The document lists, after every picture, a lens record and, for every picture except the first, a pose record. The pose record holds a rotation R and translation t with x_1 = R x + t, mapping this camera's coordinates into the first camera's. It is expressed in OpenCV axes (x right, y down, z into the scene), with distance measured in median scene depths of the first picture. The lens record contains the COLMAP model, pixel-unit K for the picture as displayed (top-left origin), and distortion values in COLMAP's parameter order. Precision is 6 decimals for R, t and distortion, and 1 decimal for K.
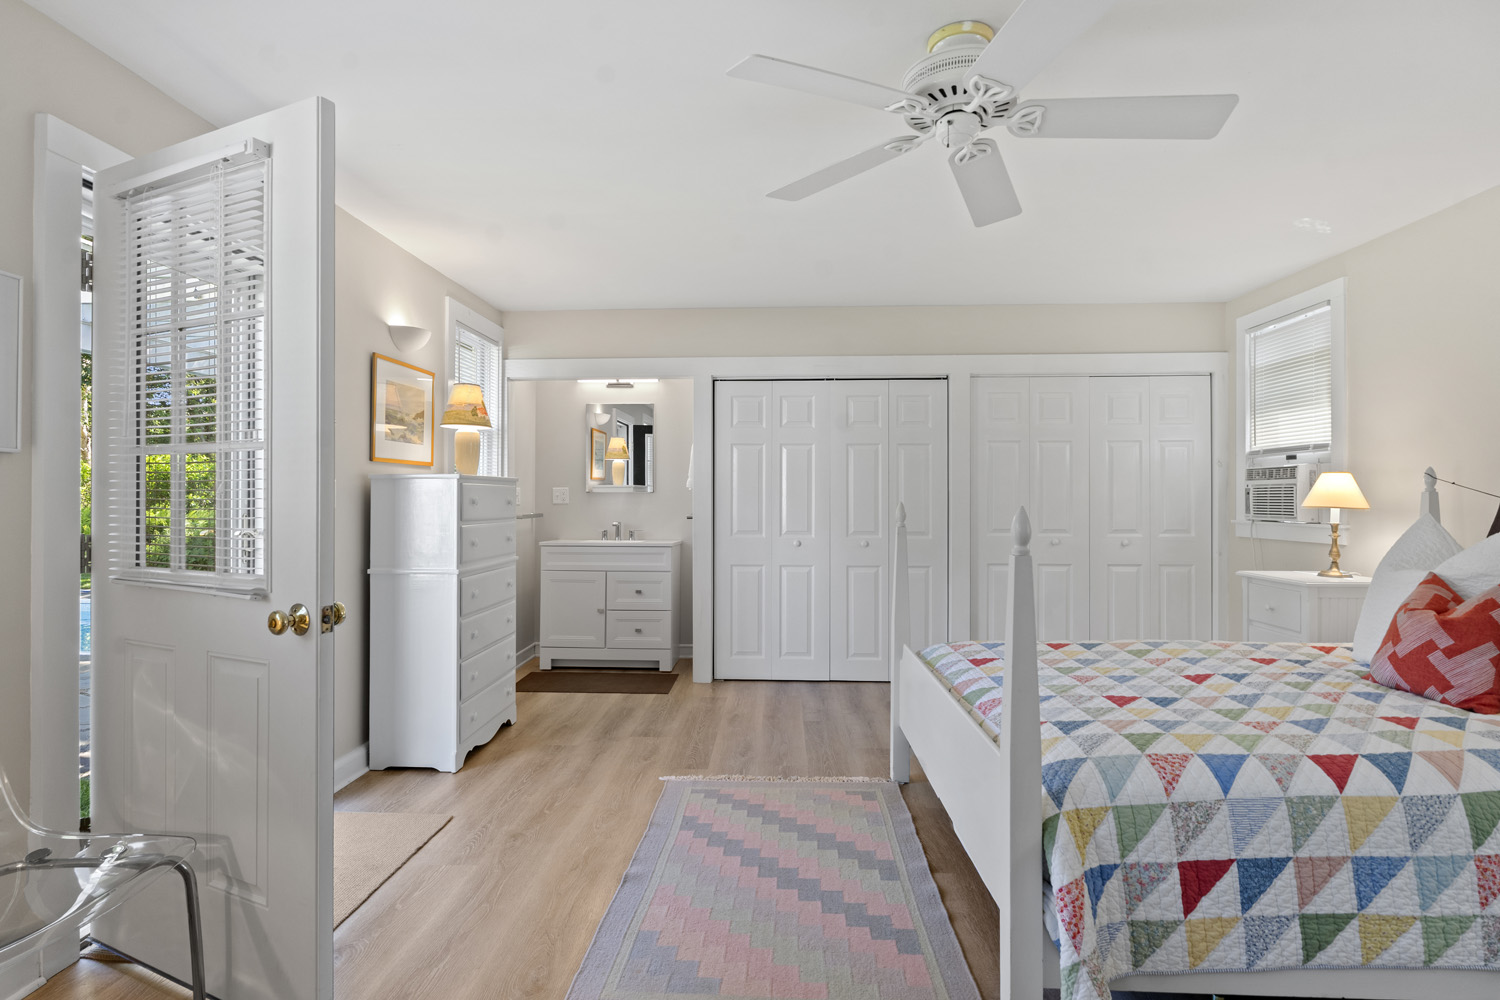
lens RADIAL K [[780.8, 0, 750.0], [0, 780.8, 500.0], [0, 0, 1]] dist [0.000479, 0.000072]
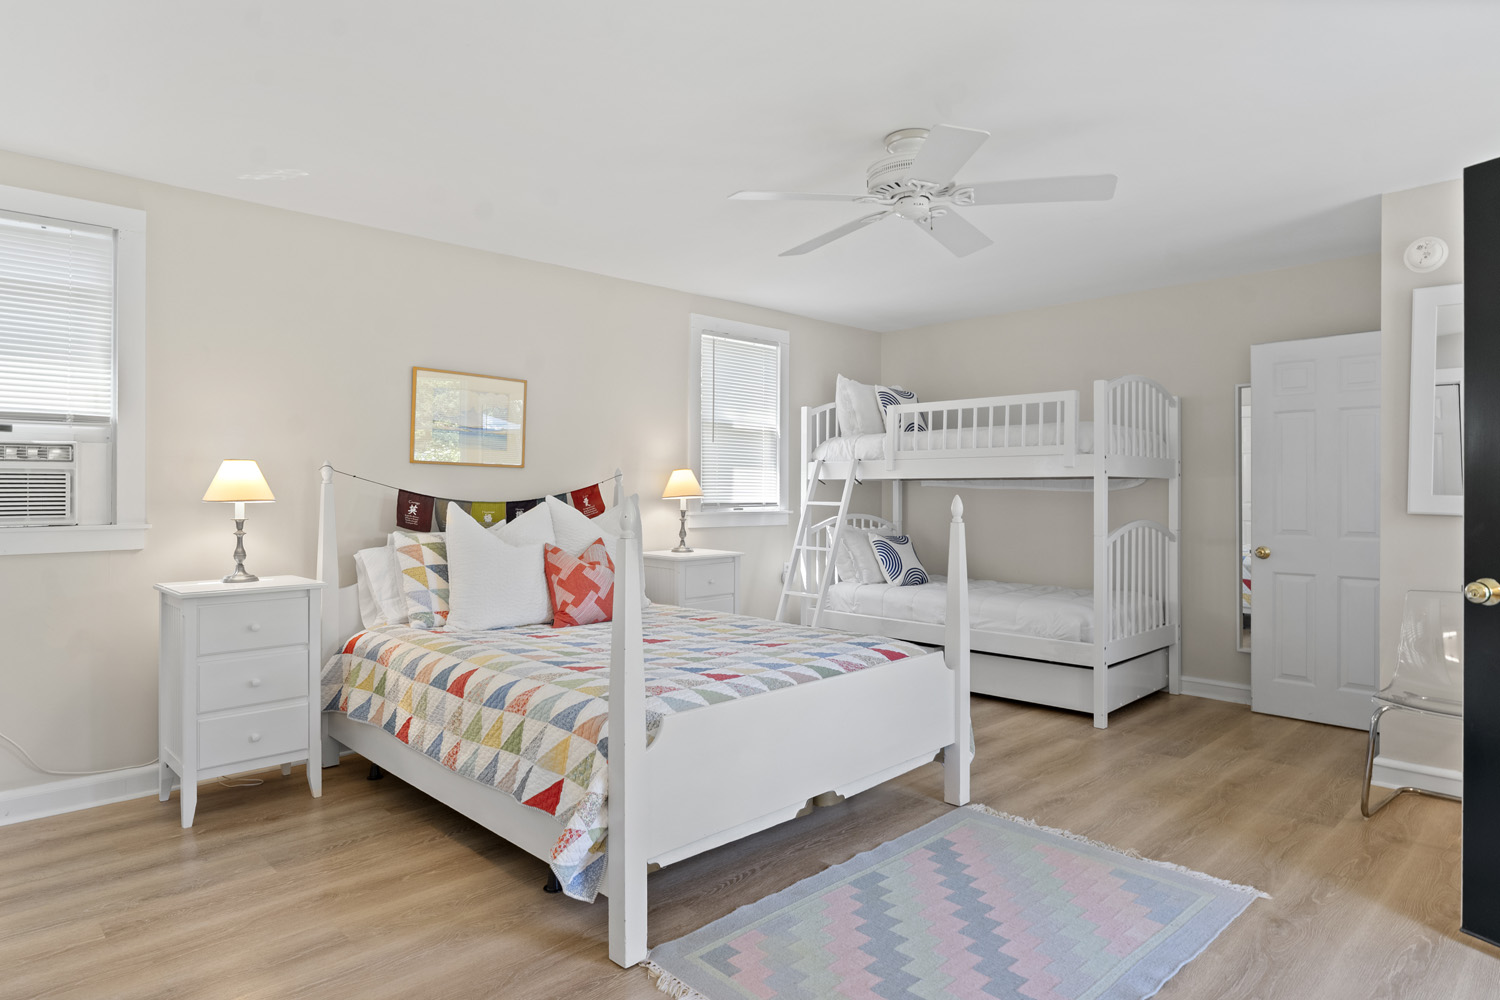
lens RADIAL K [[842.4, 0, 746.4], [0, 842.4, 484.3], [0, 0, 1]] dist [0.003002, 0.000941]
pose [[-0.726779, 0.000911, 0.686871, -0.298114], [-0.003116, 0.999984, -0.004623, -0.006198], [-0.686865, -0.005501, -0.726764, 1.299160]]
